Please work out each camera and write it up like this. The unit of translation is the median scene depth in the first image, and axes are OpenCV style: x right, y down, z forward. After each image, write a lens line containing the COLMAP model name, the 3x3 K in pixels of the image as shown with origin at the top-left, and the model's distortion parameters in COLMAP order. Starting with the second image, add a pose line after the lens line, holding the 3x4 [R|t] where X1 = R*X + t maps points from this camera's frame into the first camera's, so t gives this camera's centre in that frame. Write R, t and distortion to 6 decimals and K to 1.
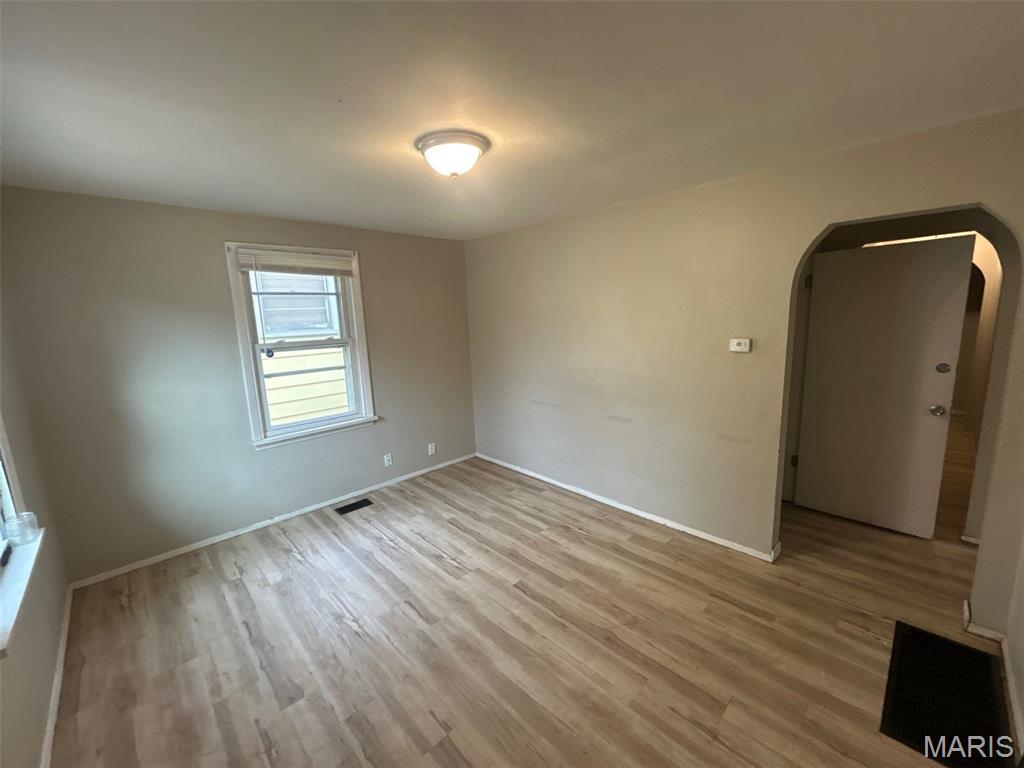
lens RADIAL K [[411.5, 0, 512.0], [0, 411.5, 384.0], [0, 0, 1]] dist [-0.000241, 0.000553]
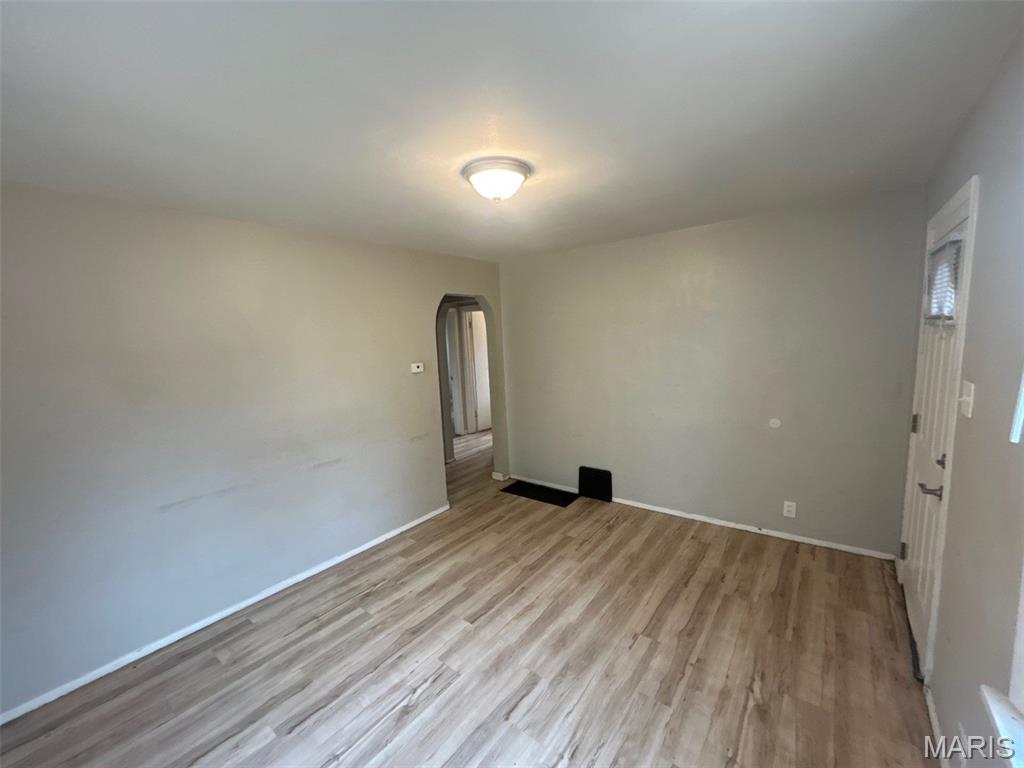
lens RADIAL K [[411.5, 0, 512.0], [0, 411.5, 384.0], [0, 0, 1]] dist [-0.000241, 0.000553]
pose [[-0.131839, -0.076578, 0.988309, -0.948093], [0.222337, 0.969325, 0.104767, -0.126304], [-0.966015, 0.233550, -0.110769, 0.939785]]
